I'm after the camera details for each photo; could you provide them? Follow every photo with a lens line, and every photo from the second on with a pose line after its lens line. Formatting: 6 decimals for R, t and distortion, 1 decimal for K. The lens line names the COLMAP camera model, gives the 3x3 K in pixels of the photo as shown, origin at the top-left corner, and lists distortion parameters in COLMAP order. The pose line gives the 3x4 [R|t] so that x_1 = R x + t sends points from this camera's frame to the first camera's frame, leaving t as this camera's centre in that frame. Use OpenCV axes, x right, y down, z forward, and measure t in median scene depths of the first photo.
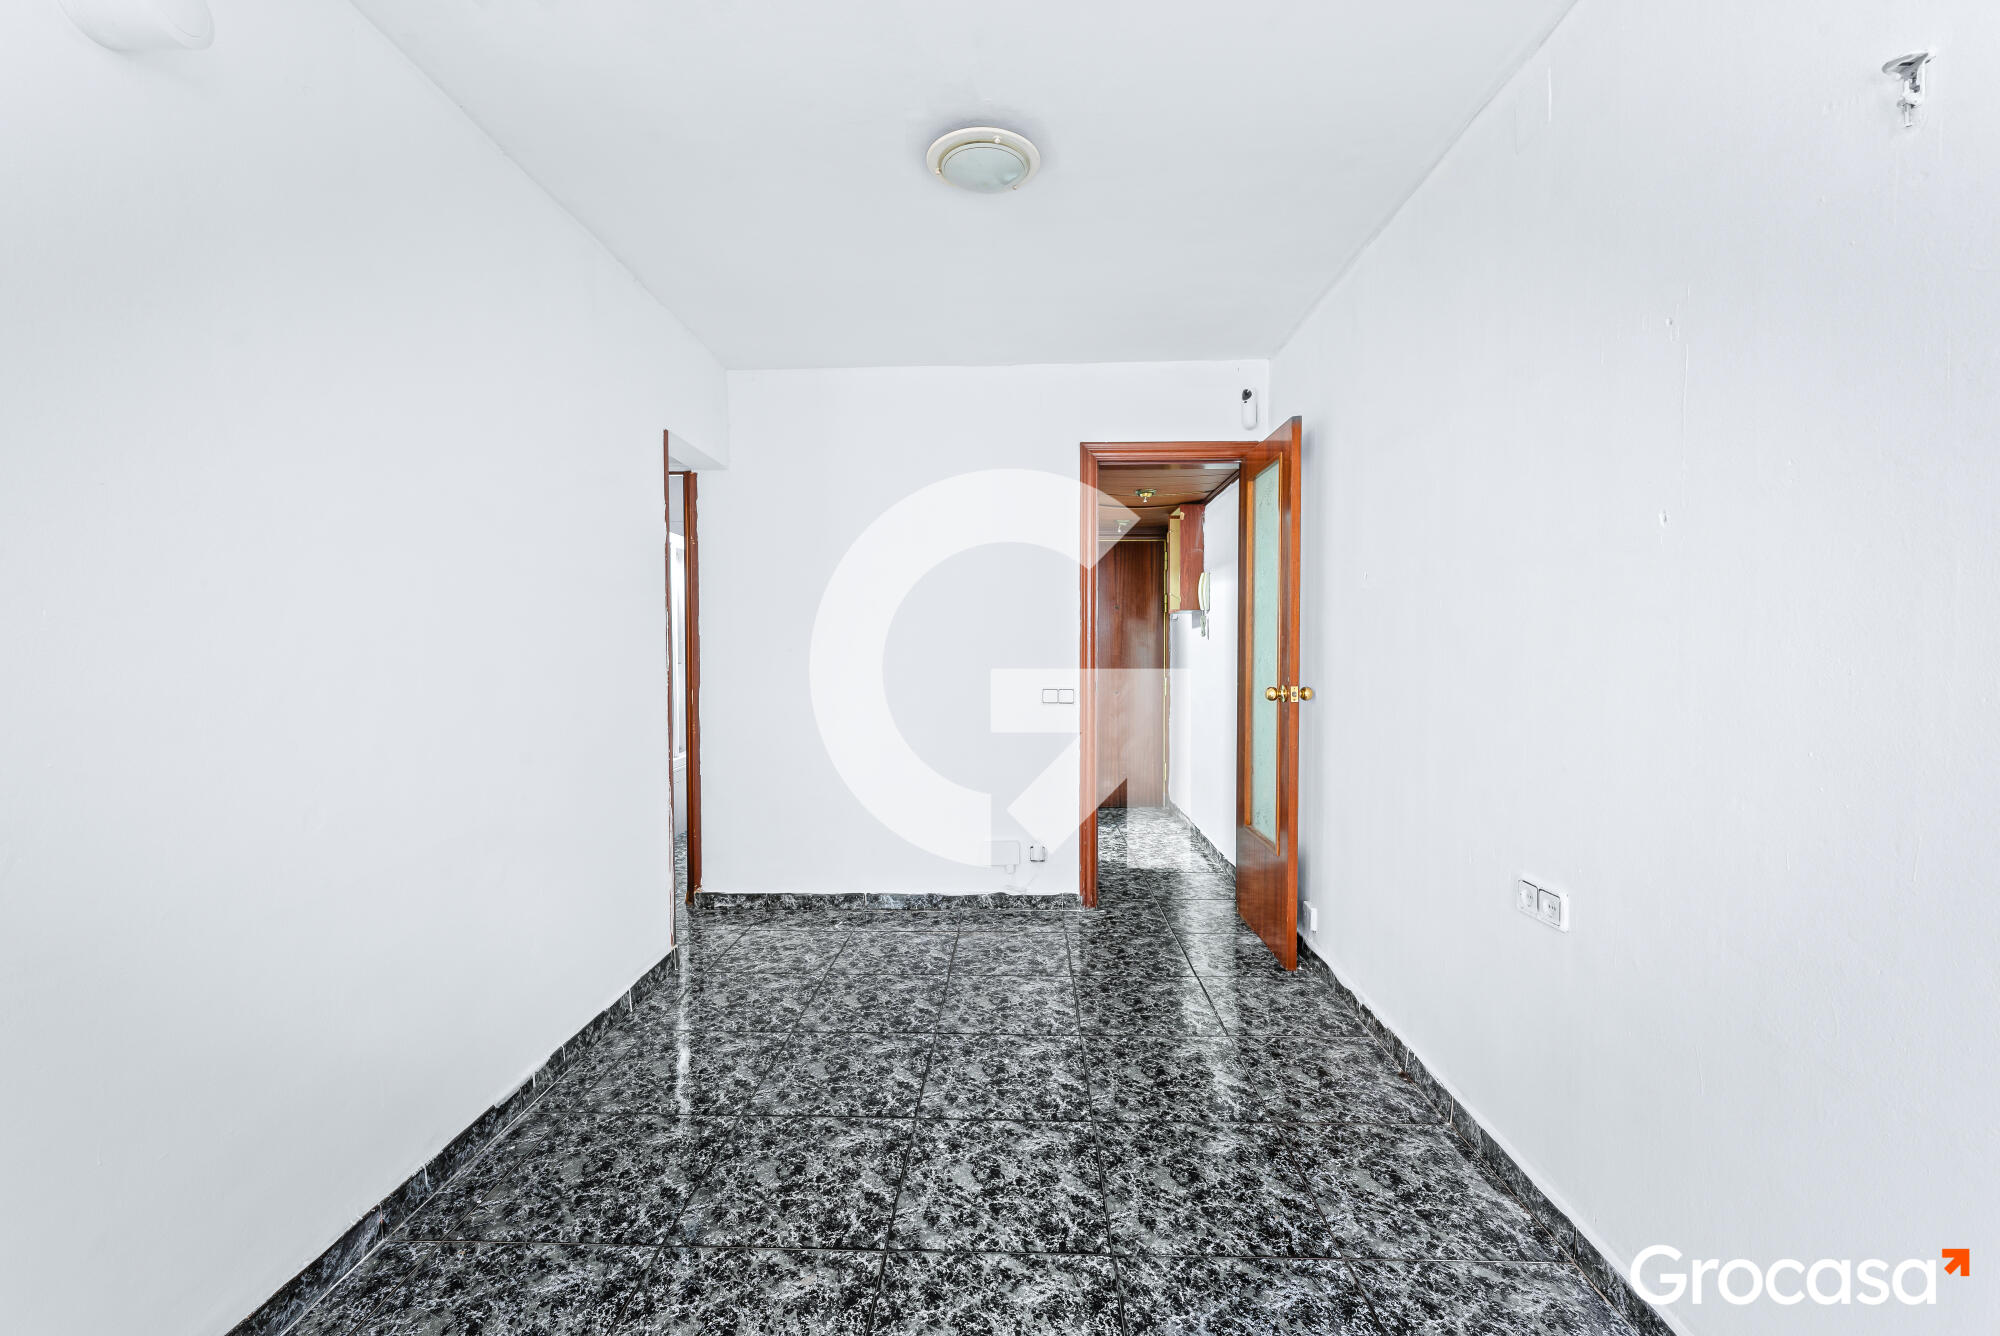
lens RADIAL K [[801.4, 0, 994.8], [0, 801.4, 670.5], [0, 0, 1]] dist [-0.002479, -0.000163]
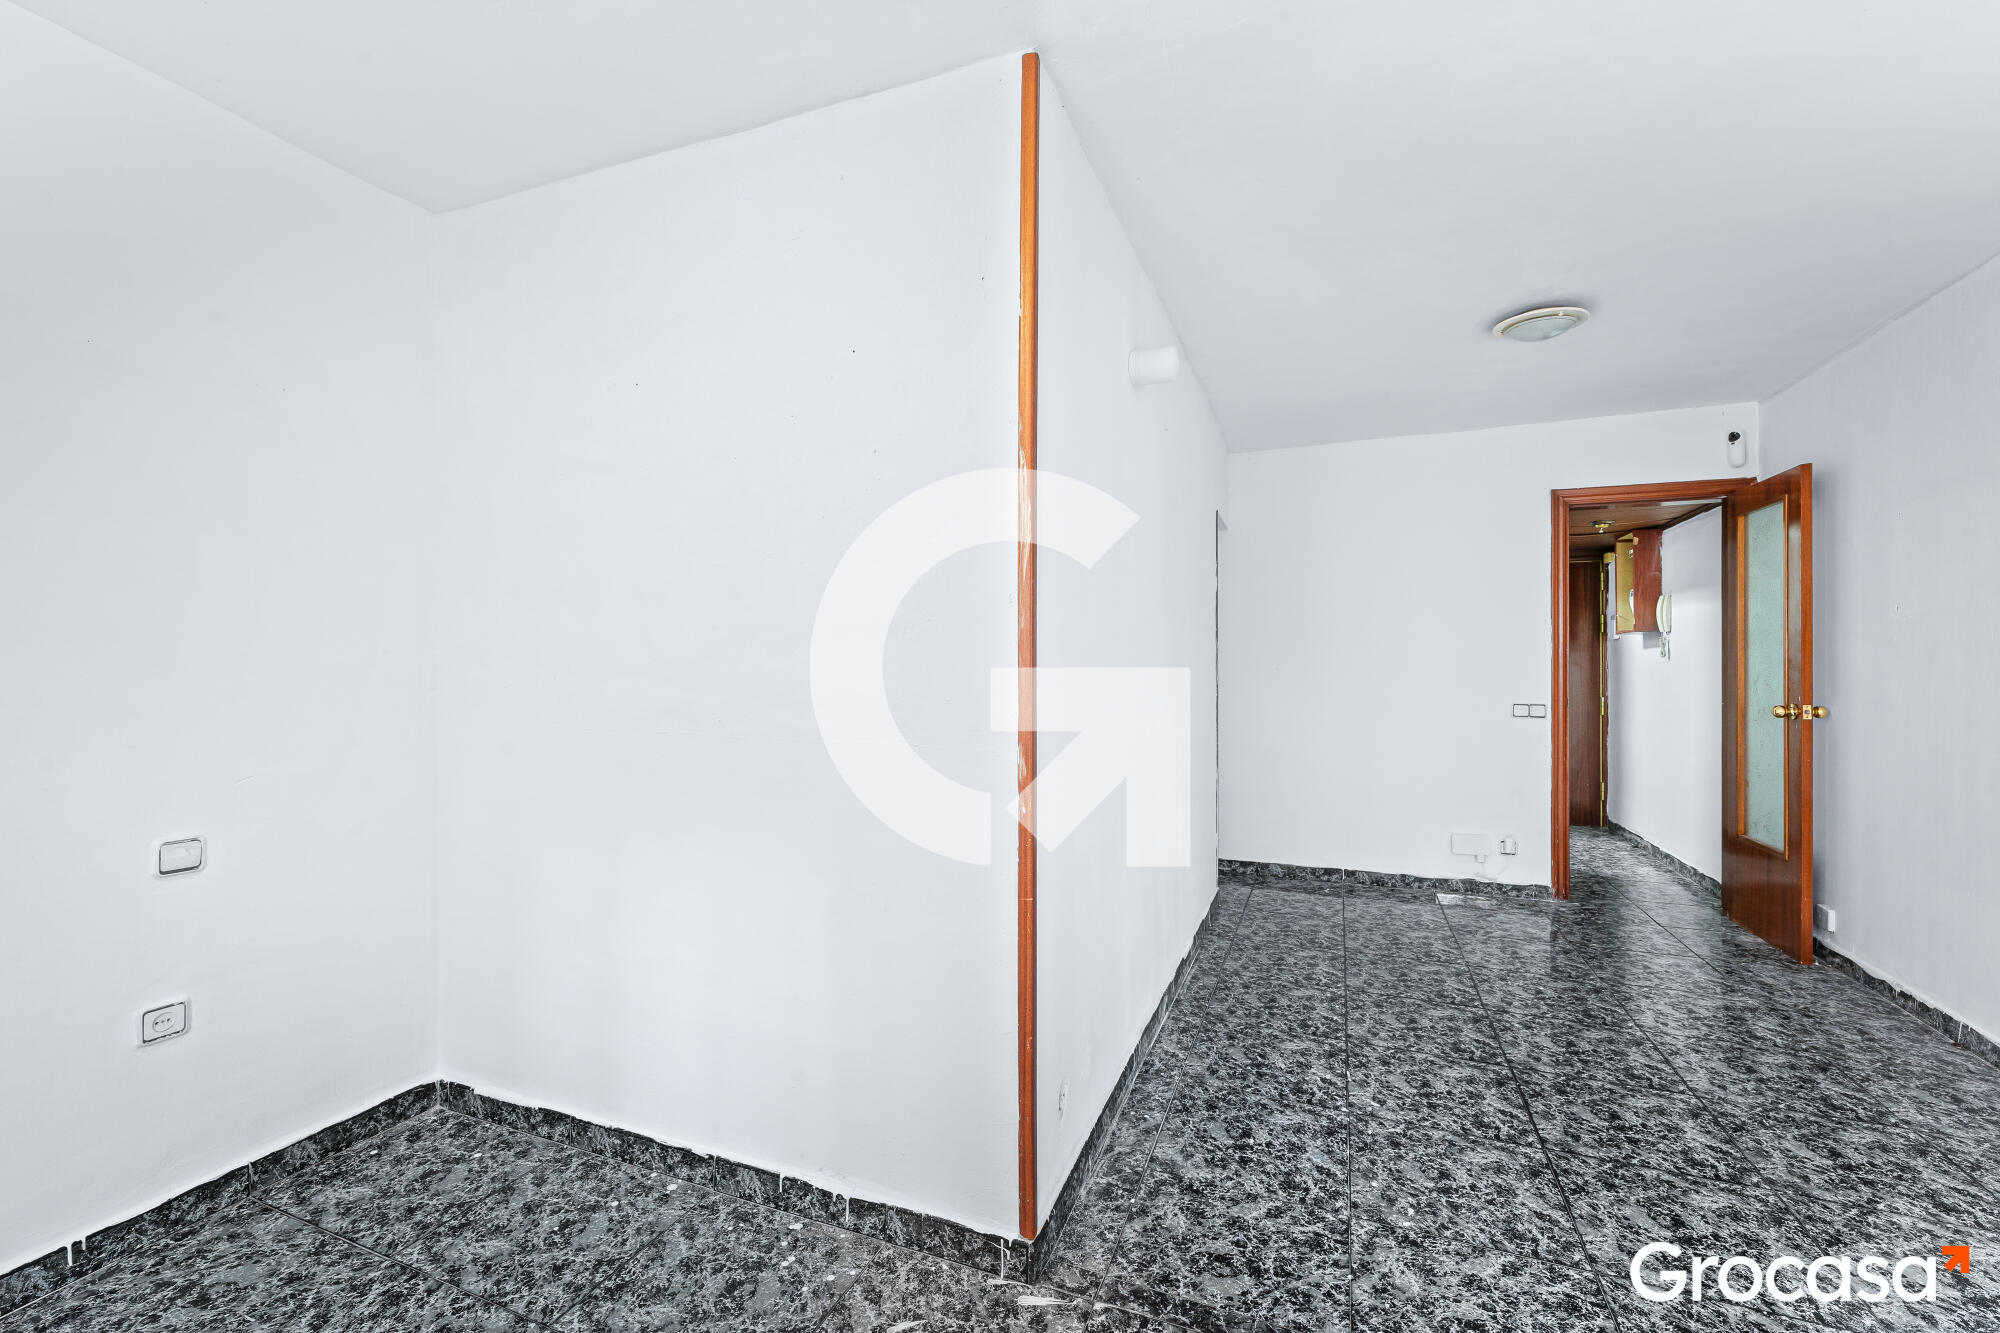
lens RADIAL K [[801.4, 0, 1005.8], [0, 801.4, 662.4], [0, 0, 1]] dist [-0.002479, -0.000163]
pose [[0.934205, 0.001350, -0.356735, -0.260790], [-0.012099, 0.999537, -0.027901, 0.004887], [0.356532, 0.030381, 0.933789, -0.419259]]
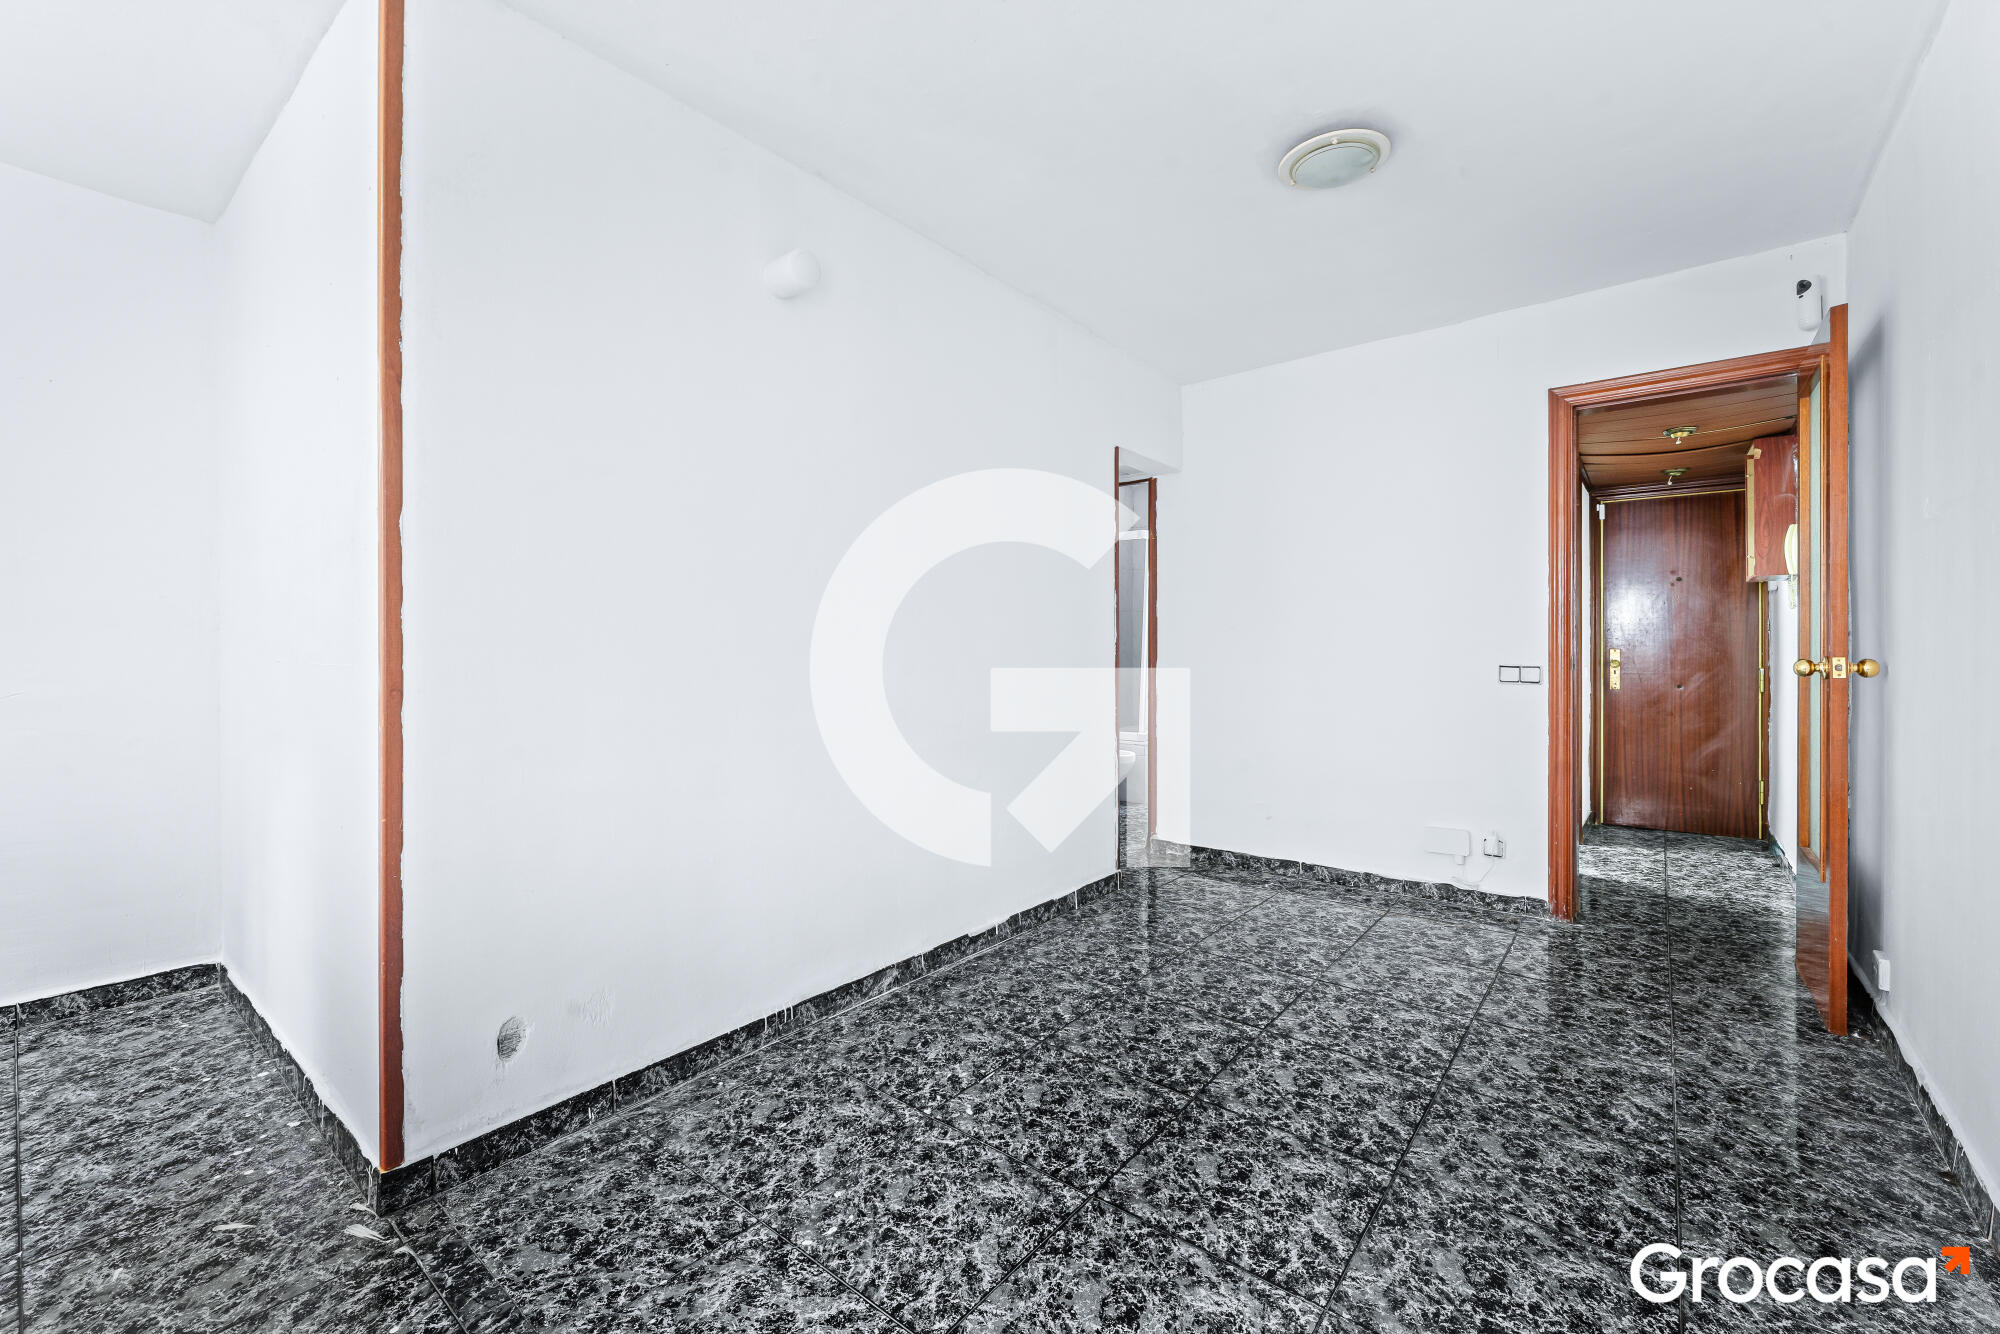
lens RADIAL K [[801.4, 0, 997.1], [0, 801.4, 651.8], [0, 0, 1]] dist [-0.002479, -0.000163]
pose [[0.796883, 0.002866, -0.604126, 0.189712], [-0.017886, 0.999662, -0.018850, 0.041988], [0.603868, 0.025827, 0.796666, -0.085744]]
